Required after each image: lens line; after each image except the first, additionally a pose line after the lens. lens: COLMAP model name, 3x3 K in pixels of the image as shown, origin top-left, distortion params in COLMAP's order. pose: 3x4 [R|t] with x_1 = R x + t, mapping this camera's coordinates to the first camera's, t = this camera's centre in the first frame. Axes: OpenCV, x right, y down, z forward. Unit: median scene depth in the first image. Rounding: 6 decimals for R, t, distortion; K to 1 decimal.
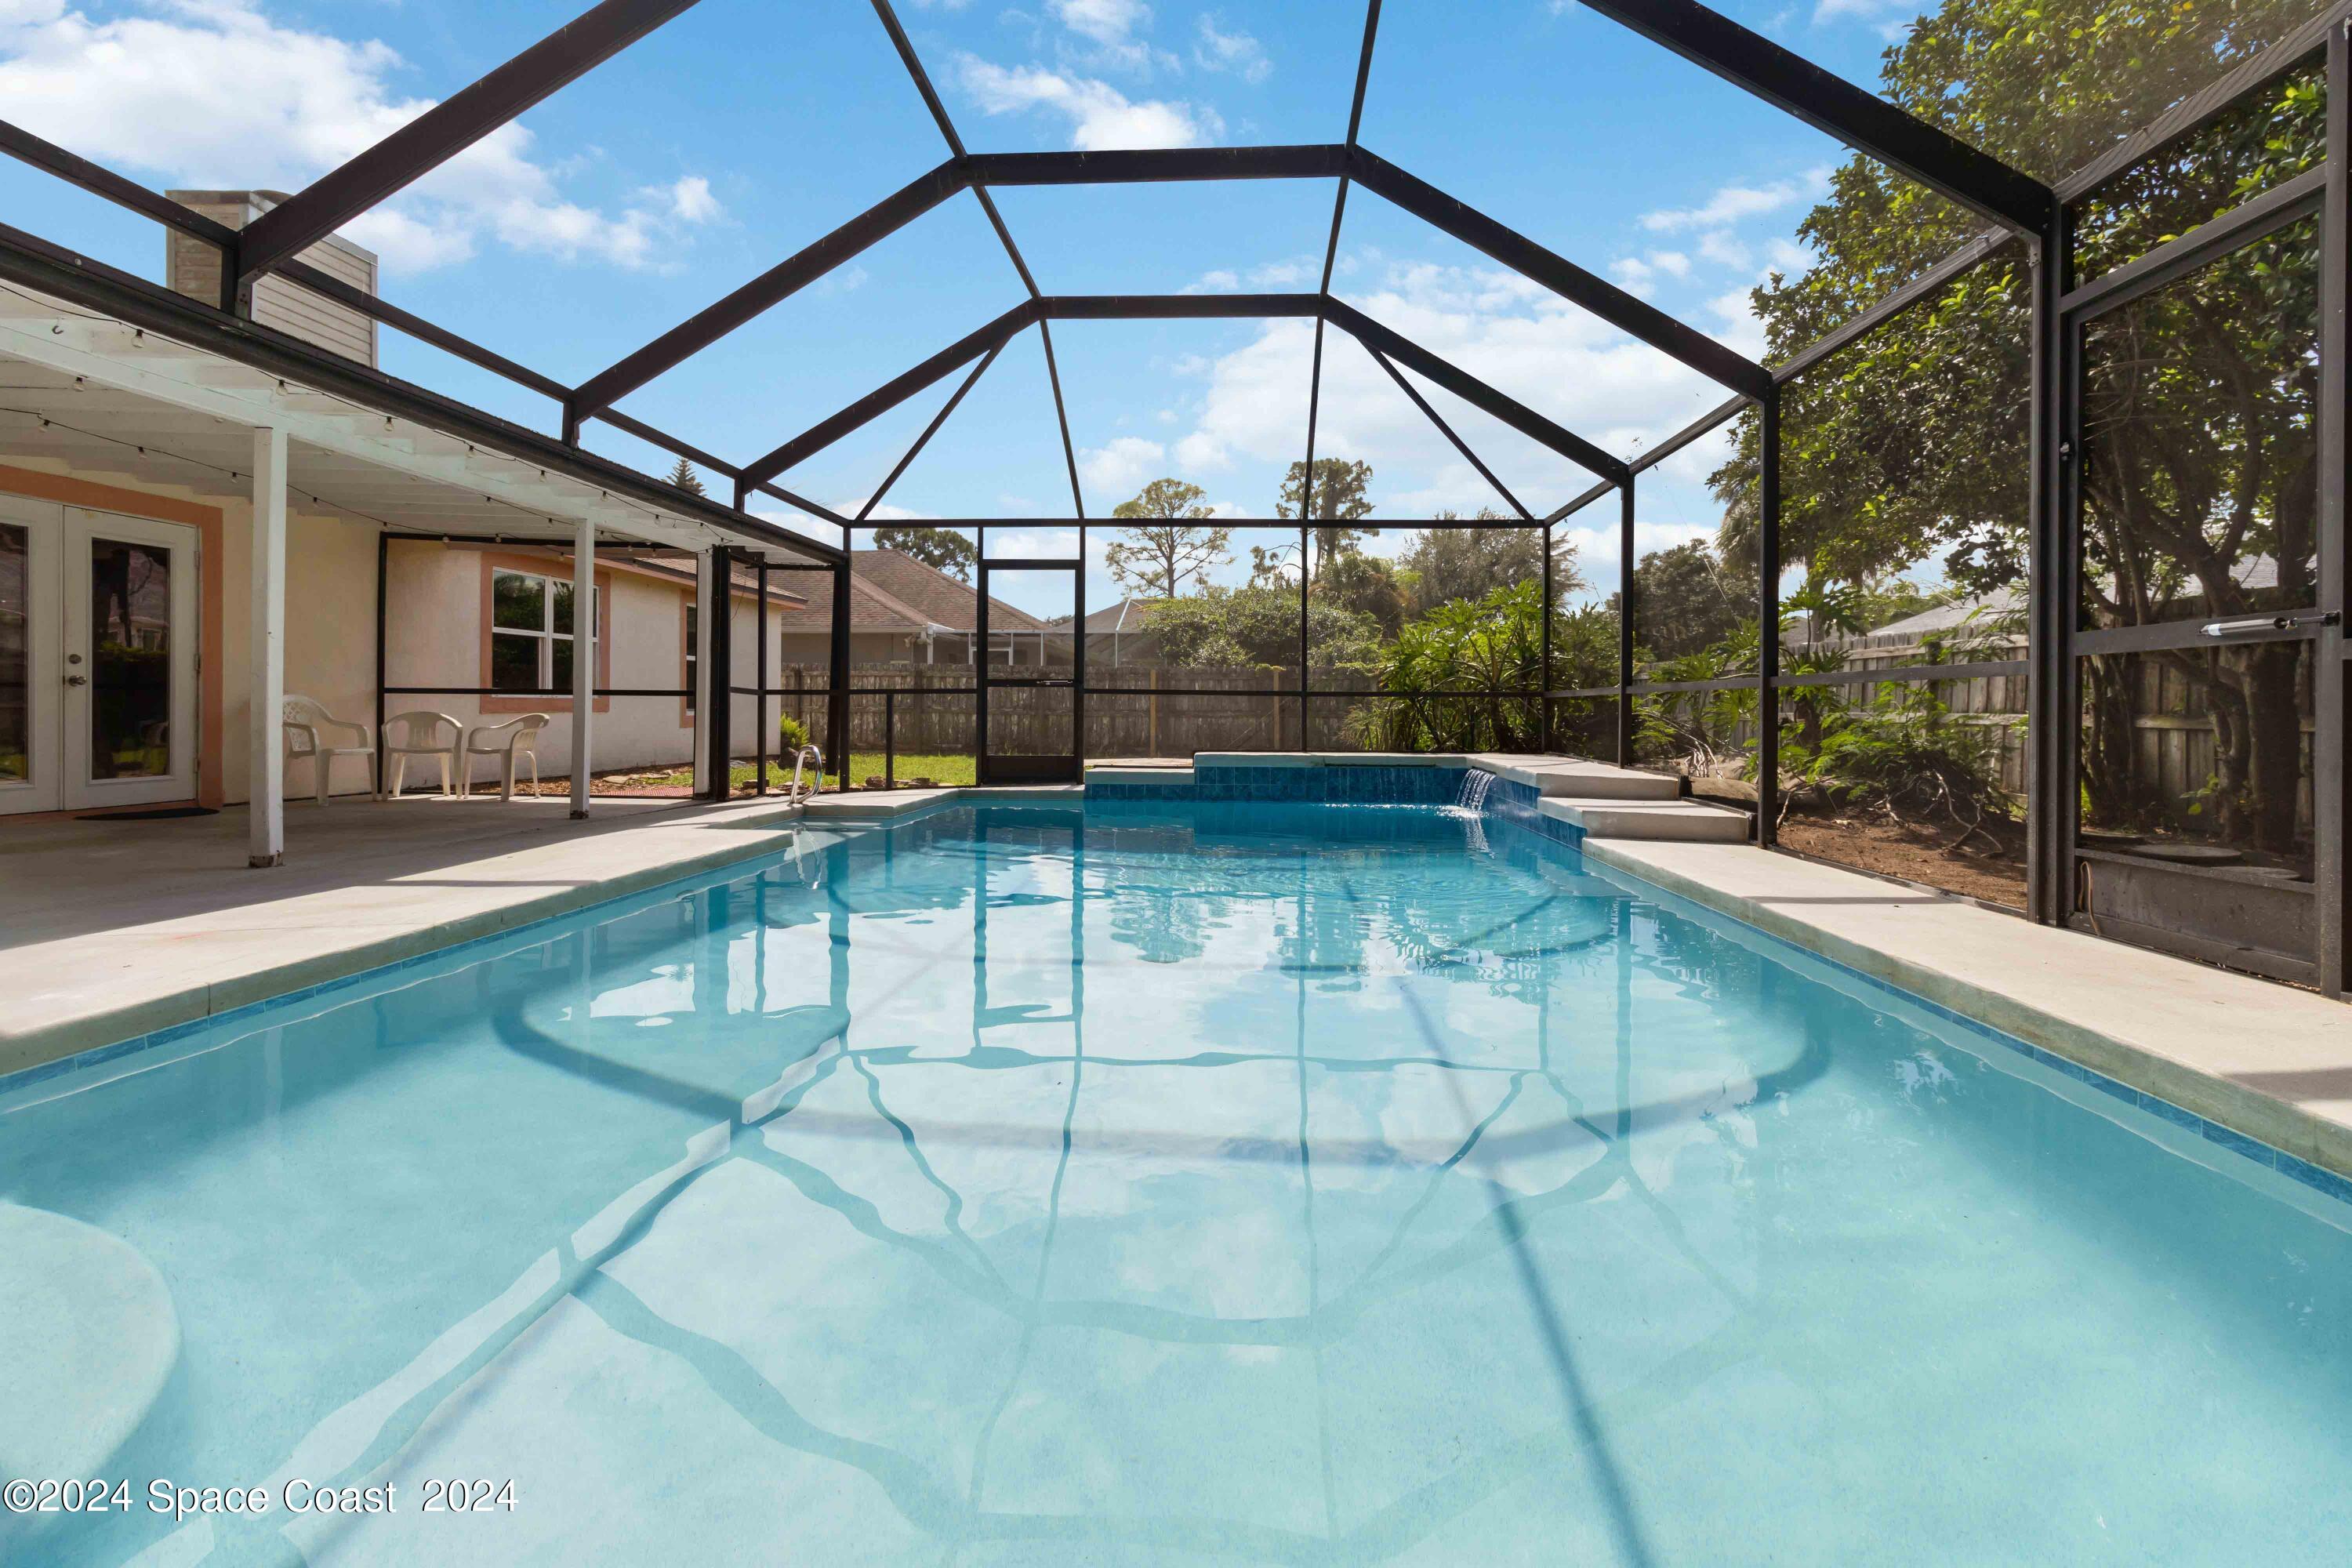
lens RADIAL K [[1097.1, 0, 1178.6], [0, 1097.1, 746.4], [0, 0, 1]] dist [-0.000925, -0.000227]
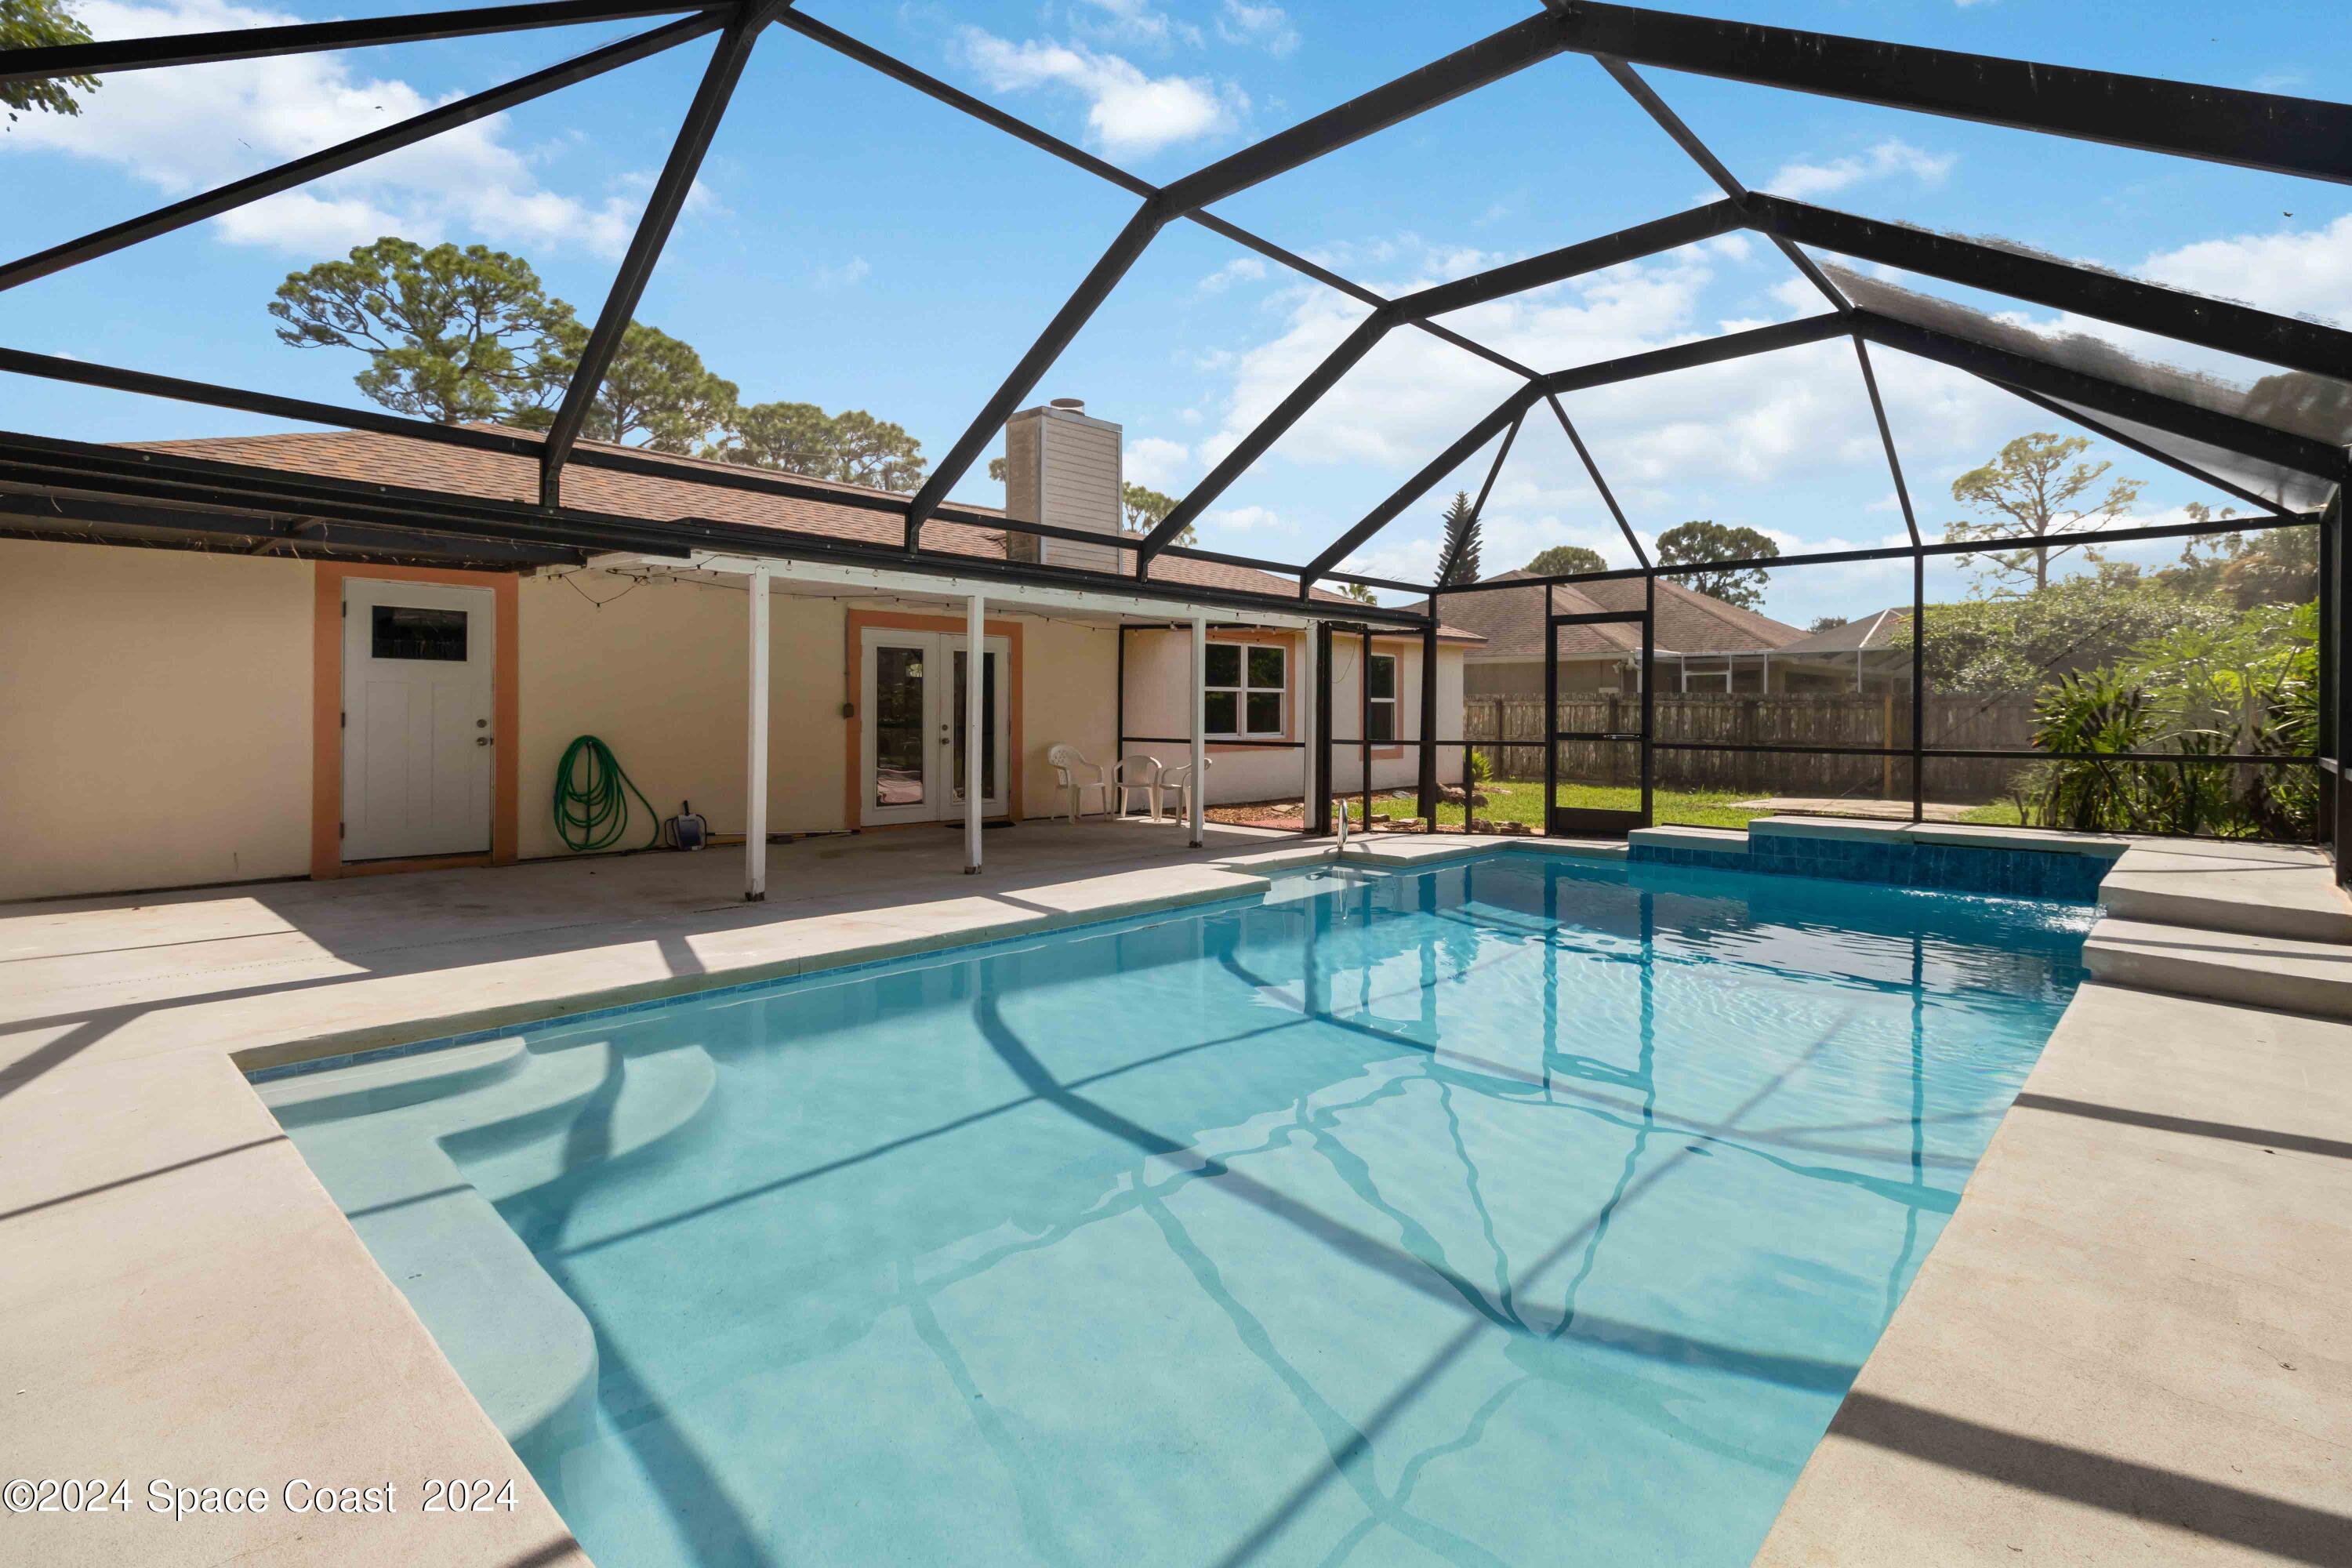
lens RADIAL K [[1097.1, 0, 1178.6], [0, 1097.1, 746.4], [0, 0, 1]] dist [-0.000925, -0.000227]
pose [[0.763060, 0.012147, -0.646213, 0.226293], [-0.017449, 0.999846, -0.001810, -0.041912], [0.646092, 0.012657, 0.763155, -0.004168]]
